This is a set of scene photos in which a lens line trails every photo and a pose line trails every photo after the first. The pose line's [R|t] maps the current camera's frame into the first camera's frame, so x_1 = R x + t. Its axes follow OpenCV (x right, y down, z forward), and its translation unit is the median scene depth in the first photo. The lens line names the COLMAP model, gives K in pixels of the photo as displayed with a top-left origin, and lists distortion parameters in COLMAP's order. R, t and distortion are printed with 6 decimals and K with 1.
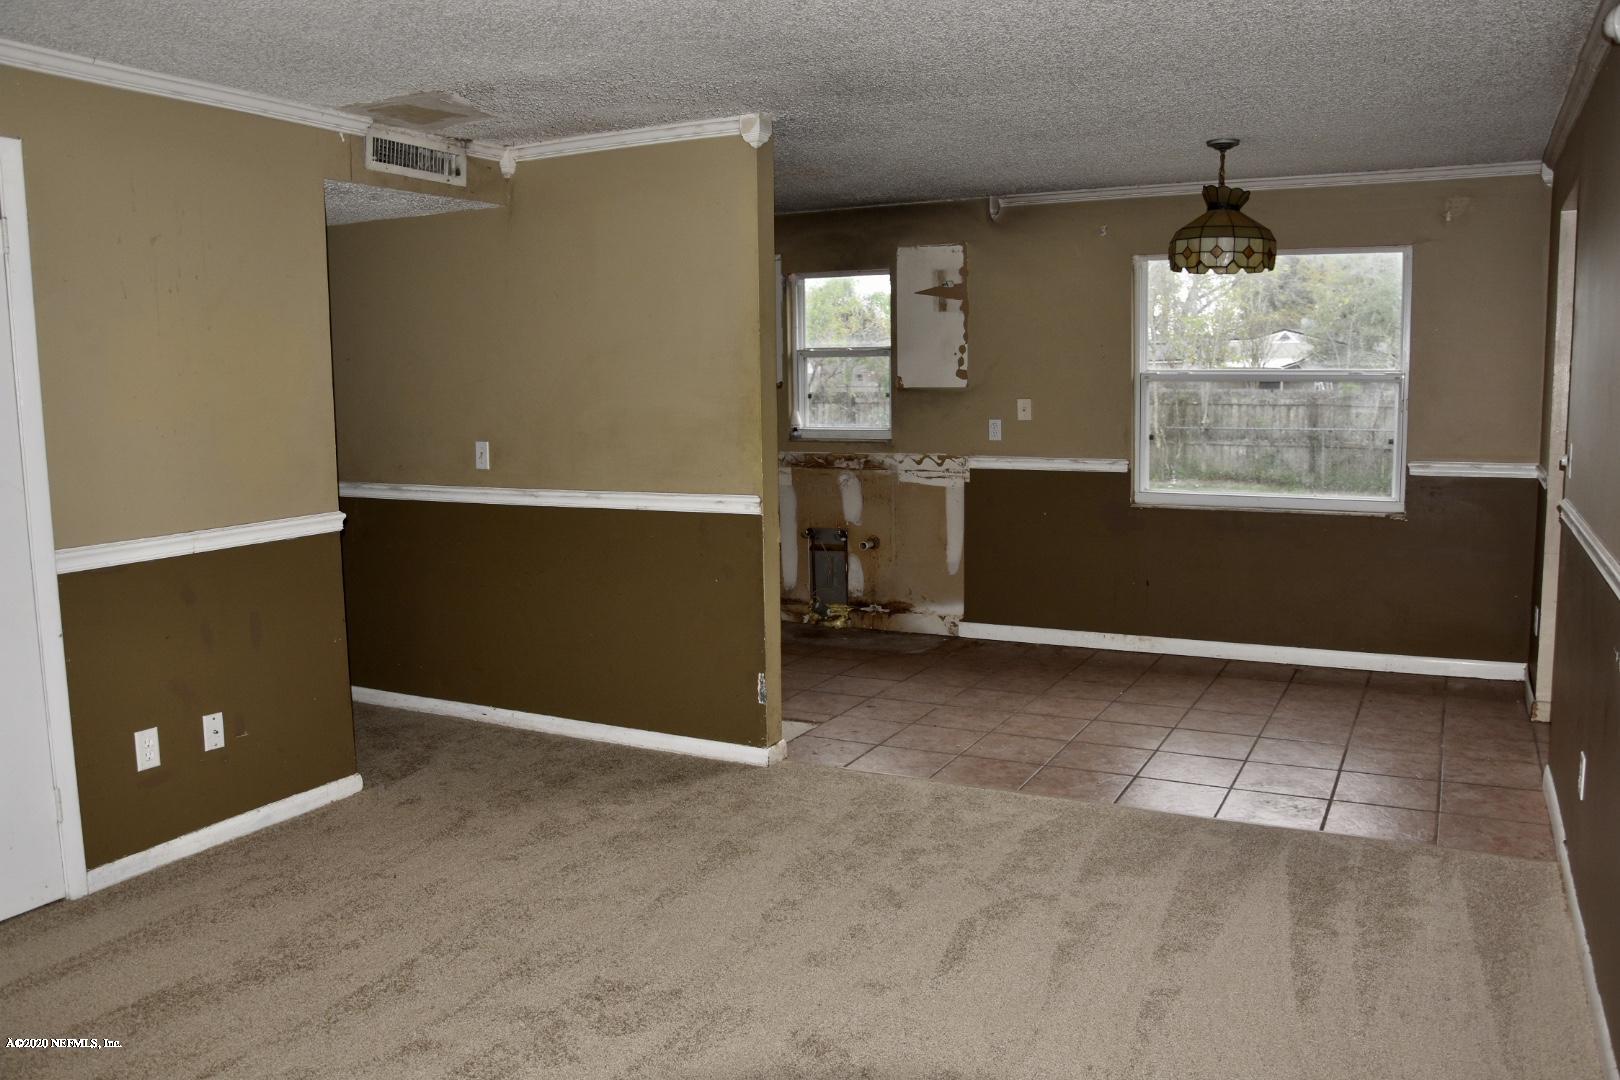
lens RADIAL K [[1283.9, 0, 810.0], [0, 1283.9, 540.0], [0, 0, 1]] dist [-0.142542, 0.137687]
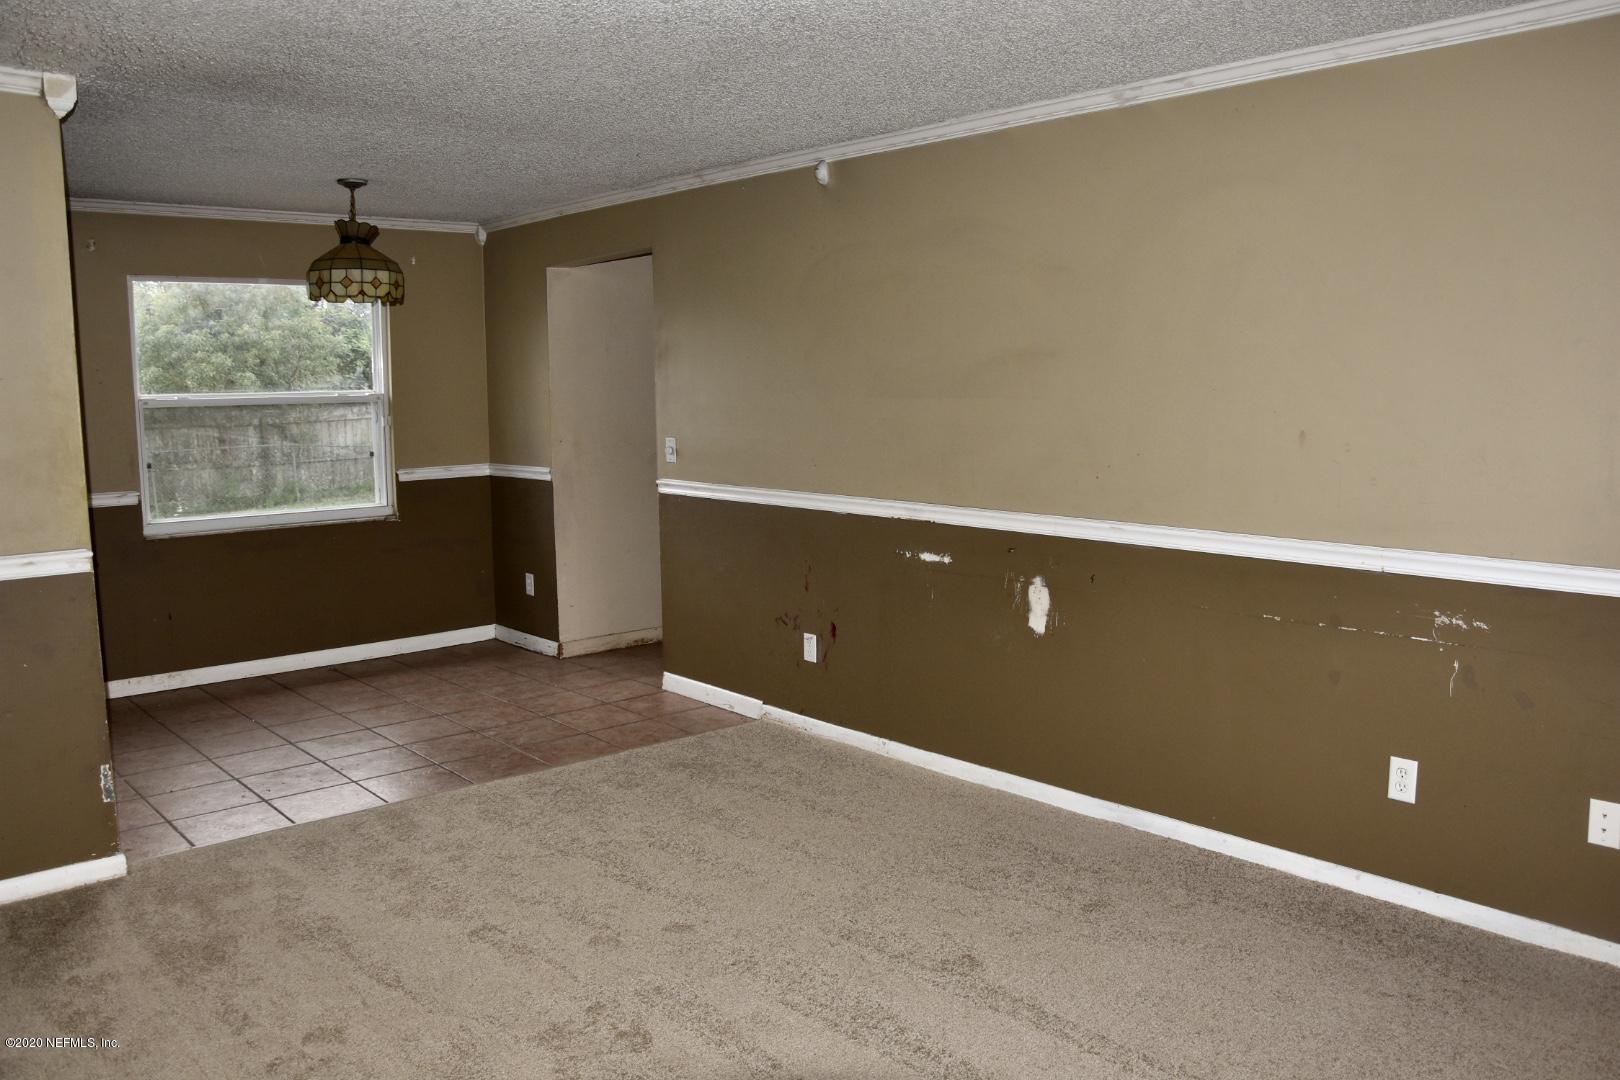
lens RADIAL K [[1283.9, 0, 810.0], [0, 1283.9, 540.0], [0, 0, 1]] dist [-0.142542, 0.137687]
pose [[0.364114, -0.107526, 0.925127, -0.403079], [0.129333, 0.989527, 0.064107, -0.020672], [-0.922331, 0.096307, 0.374207, 0.187526]]
